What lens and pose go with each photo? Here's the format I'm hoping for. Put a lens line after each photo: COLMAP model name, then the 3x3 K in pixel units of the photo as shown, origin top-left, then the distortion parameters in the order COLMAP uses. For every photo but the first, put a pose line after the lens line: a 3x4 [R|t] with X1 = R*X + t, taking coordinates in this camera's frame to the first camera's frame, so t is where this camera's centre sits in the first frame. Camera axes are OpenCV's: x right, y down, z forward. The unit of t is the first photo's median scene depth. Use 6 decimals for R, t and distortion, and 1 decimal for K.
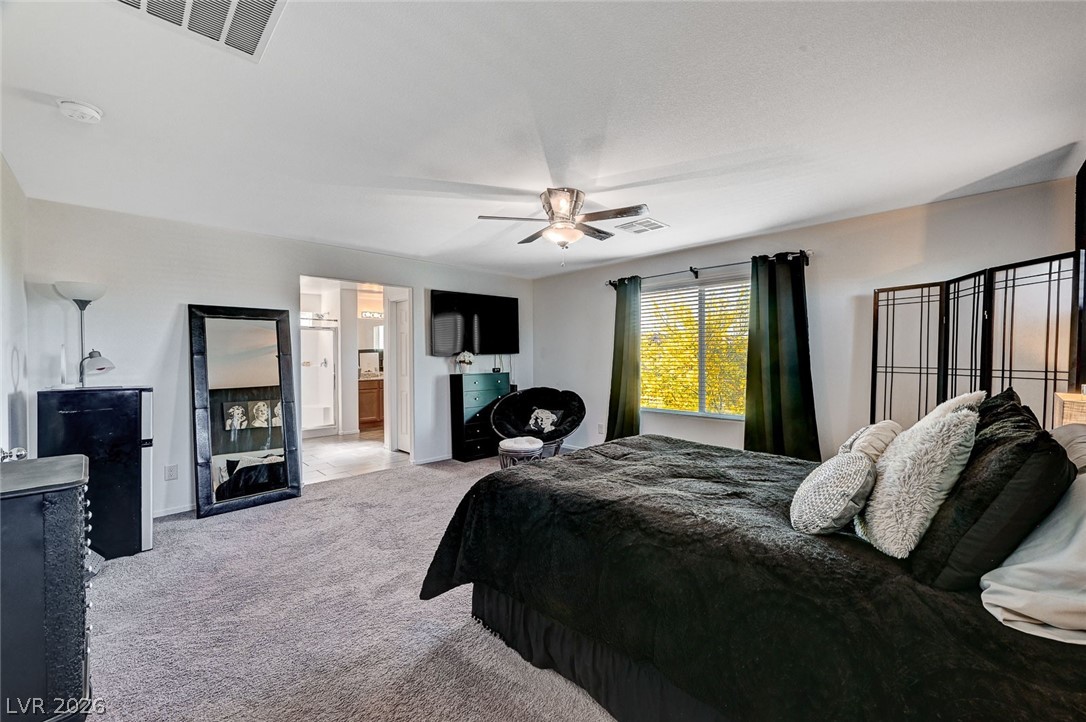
lens RADIAL K [[427.6, 0, 544.3], [0, 427.6, 365.5], [0, 0, 1]] dist [-0.000345, 0.000011]
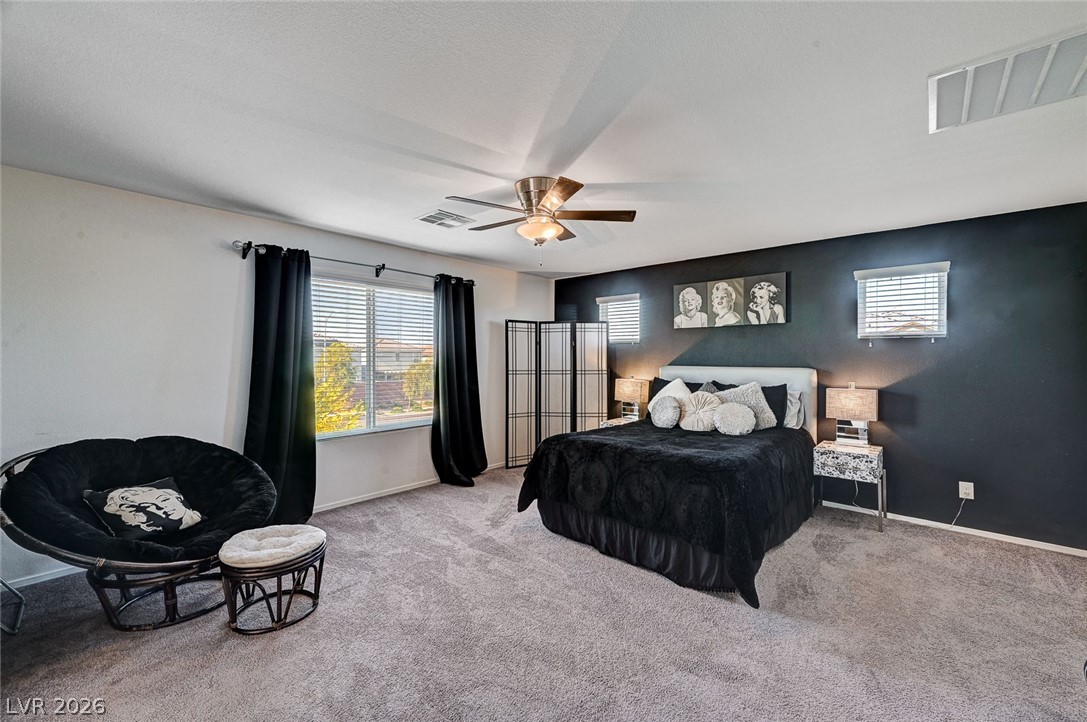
lens RADIAL K [[428.0, 0, 545.1], [0, 428.0, 360.5], [0, 0, 1]] dist [-0.000345, 0.000011]
pose [[-0.040174, -0.001137, 0.999192, -0.747072], [0.017454, 0.999846, 0.001840, -0.034434], [-0.999040, 0.017514, -0.040148, 0.935884]]
